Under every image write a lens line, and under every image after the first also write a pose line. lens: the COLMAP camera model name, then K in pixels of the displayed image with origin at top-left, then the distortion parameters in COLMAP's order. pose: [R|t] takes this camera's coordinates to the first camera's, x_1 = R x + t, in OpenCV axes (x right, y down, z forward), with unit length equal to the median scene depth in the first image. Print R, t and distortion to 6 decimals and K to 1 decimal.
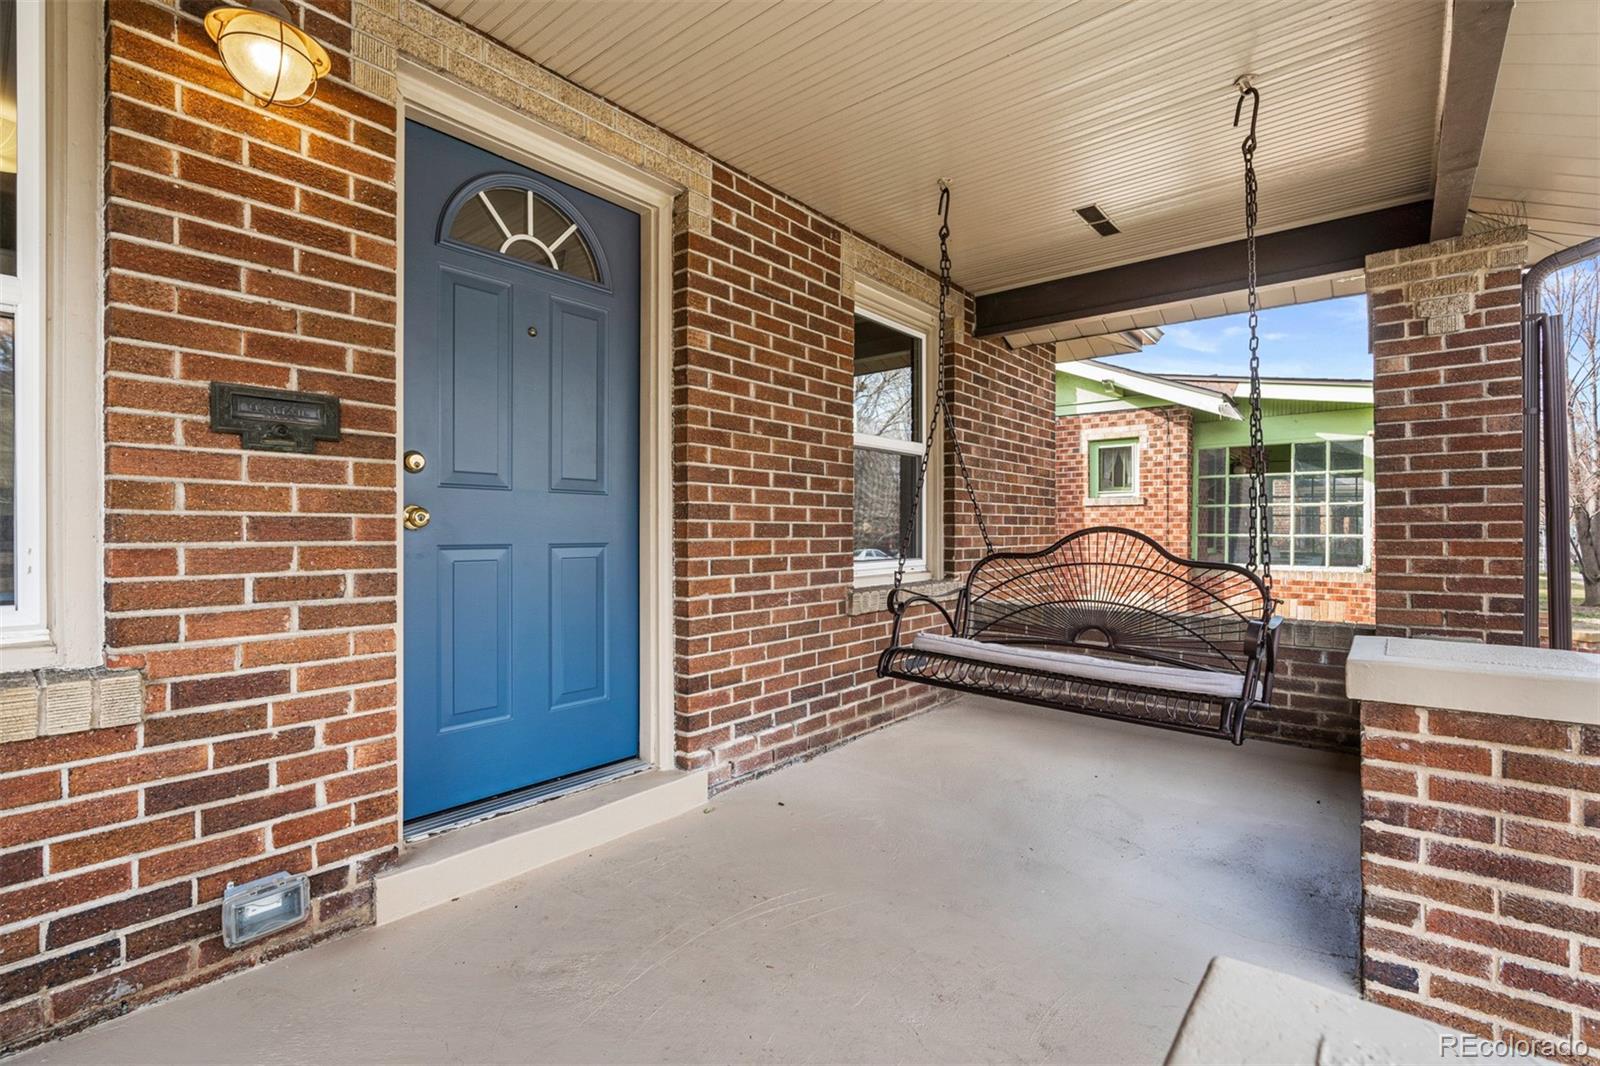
lens RADIAL K [[726.9, 0, 799.0], [0, 726.9, 527.9], [0, 0, 1]] dist [-0.001205, 0.000026]
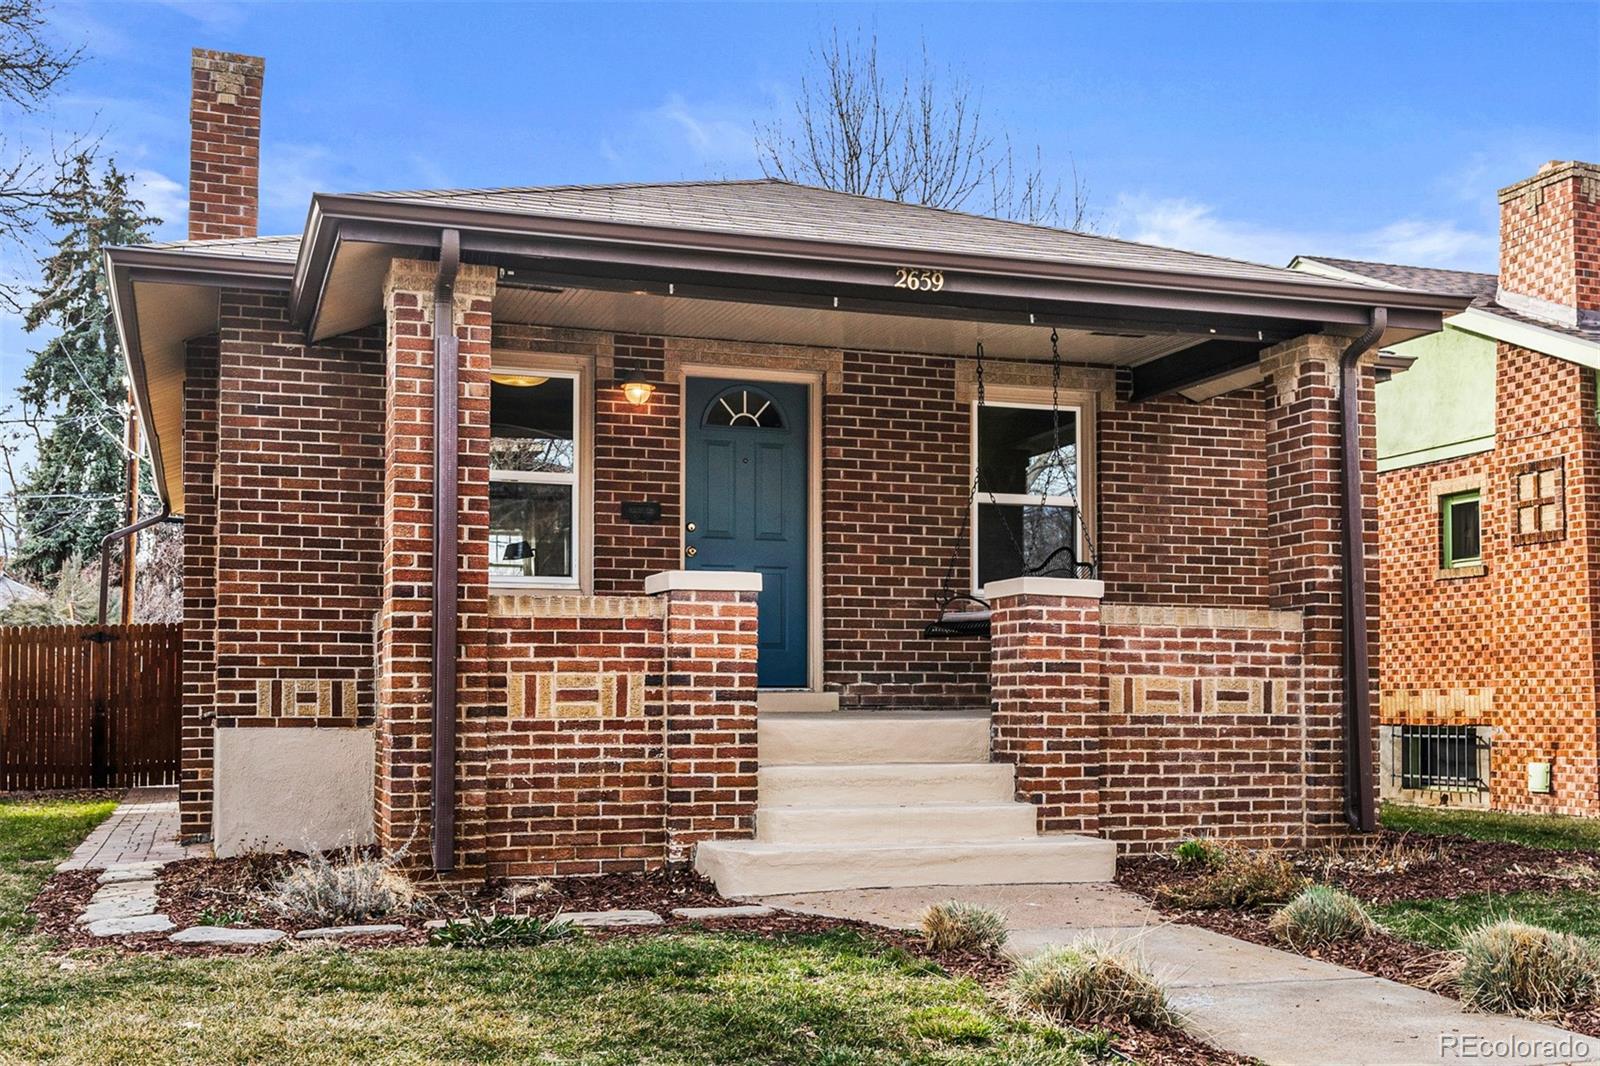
lens RADIAL K [[1658.9, 0, 802.0], [0, 1658.9, 591.9], [0, 0, 1]] dist [-0.001508, 0.002338]
pose [[0.853142, -0.033690, -0.520590, 1.866373], [0.001600, 0.998077, -0.061969, 0.328563], [0.521676, 0.052035, 0.851555, -2.445131]]
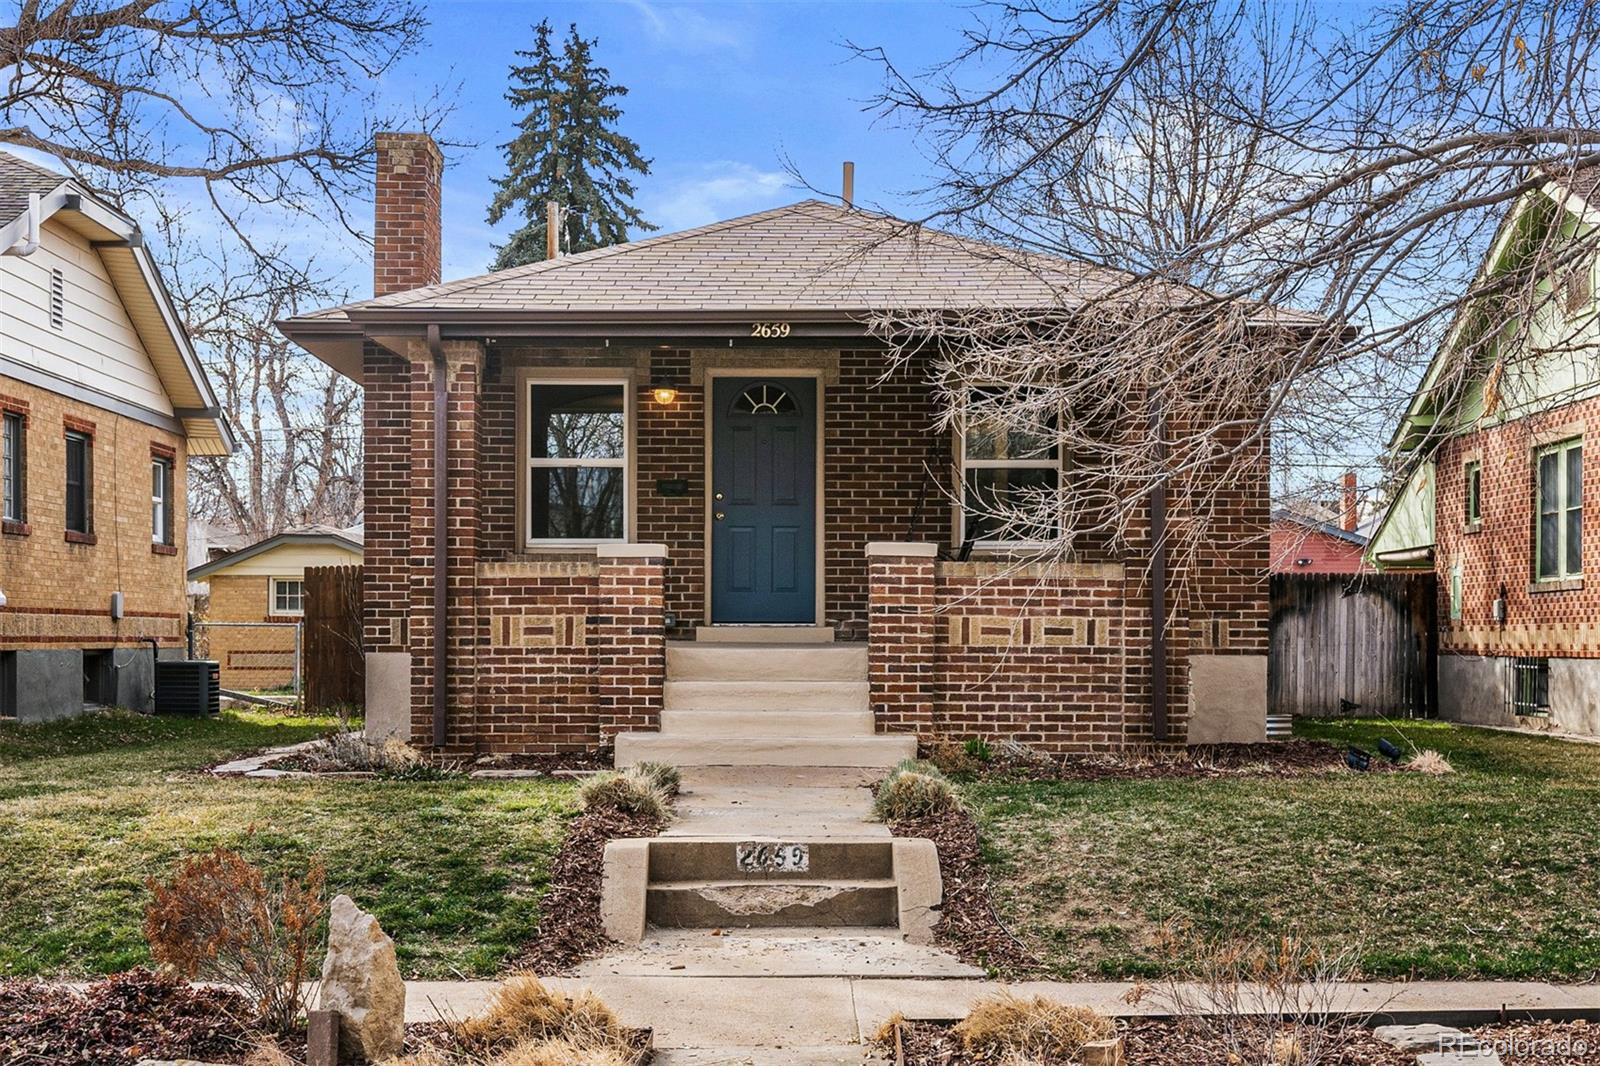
lens RADIAL K [[2184.3, 0, 800.0], [0, 2184.3, 533.0], [0, 0, 1]] dist [0.003765, -0.001427]
pose [[0.637640, -0.032072, -0.769666, 4.794044], [0.001164, 0.999172, -0.040671, 0.306790], [0.770333, 0.025038, 0.637150, -3.226270]]
